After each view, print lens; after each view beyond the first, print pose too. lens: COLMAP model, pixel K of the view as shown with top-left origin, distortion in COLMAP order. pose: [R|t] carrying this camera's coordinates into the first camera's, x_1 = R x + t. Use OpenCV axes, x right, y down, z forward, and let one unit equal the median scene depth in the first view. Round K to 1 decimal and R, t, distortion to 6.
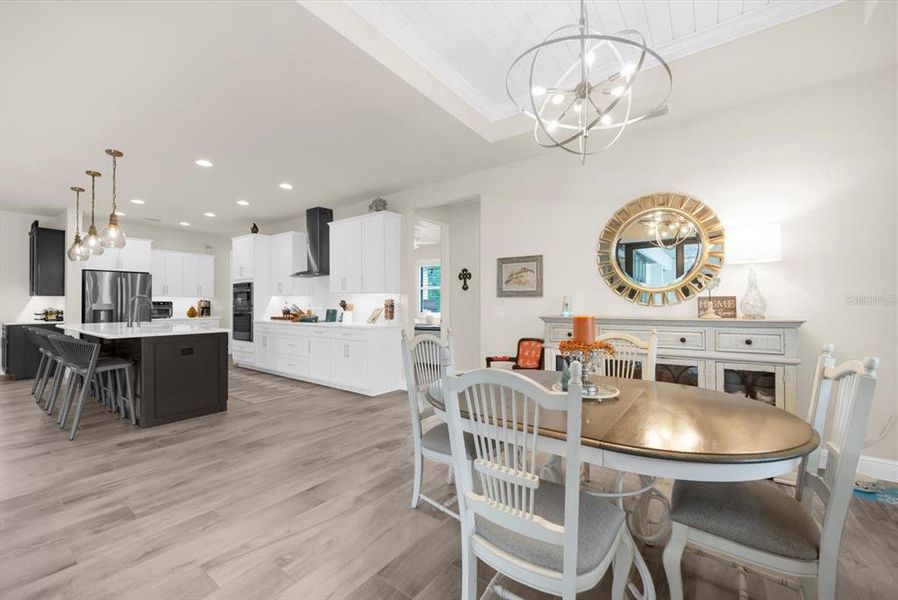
lens RADIAL K [[380.9, 0, 451.8], [0, 380.9, 298.9], [0, 0, 1]] dist [-0.009624, 0.001240]
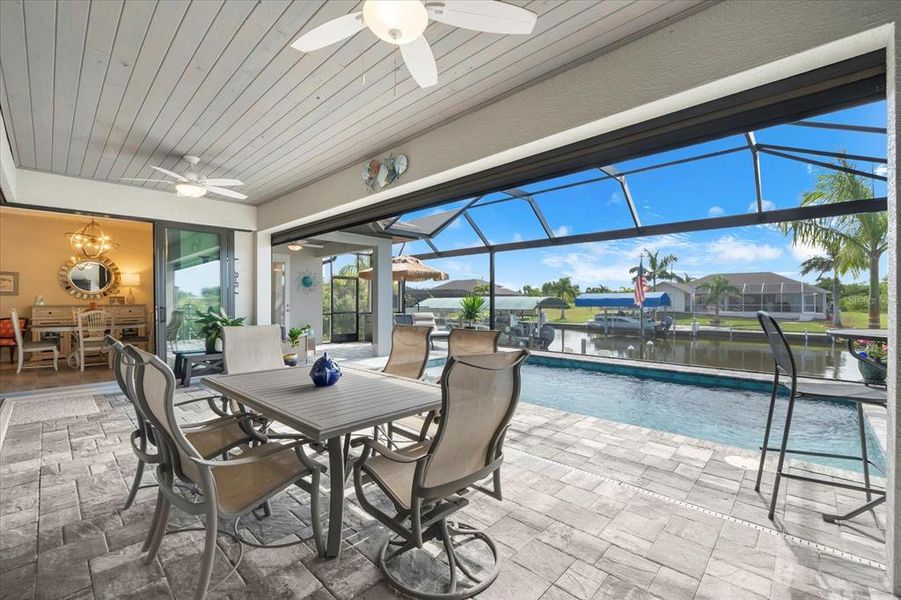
lens RADIAL K [[391.6, 0, 448.7], [0, 391.6, 300.1], [0, 0, 1]] dist [-0.007798, 0.001095]
pose [[0.093615, 0.004523, 0.995598, -1.419355], [-0.016260, 0.999863, -0.003014, -0.008161], [-0.995476, -0.015907, 0.093676, -1.244934]]
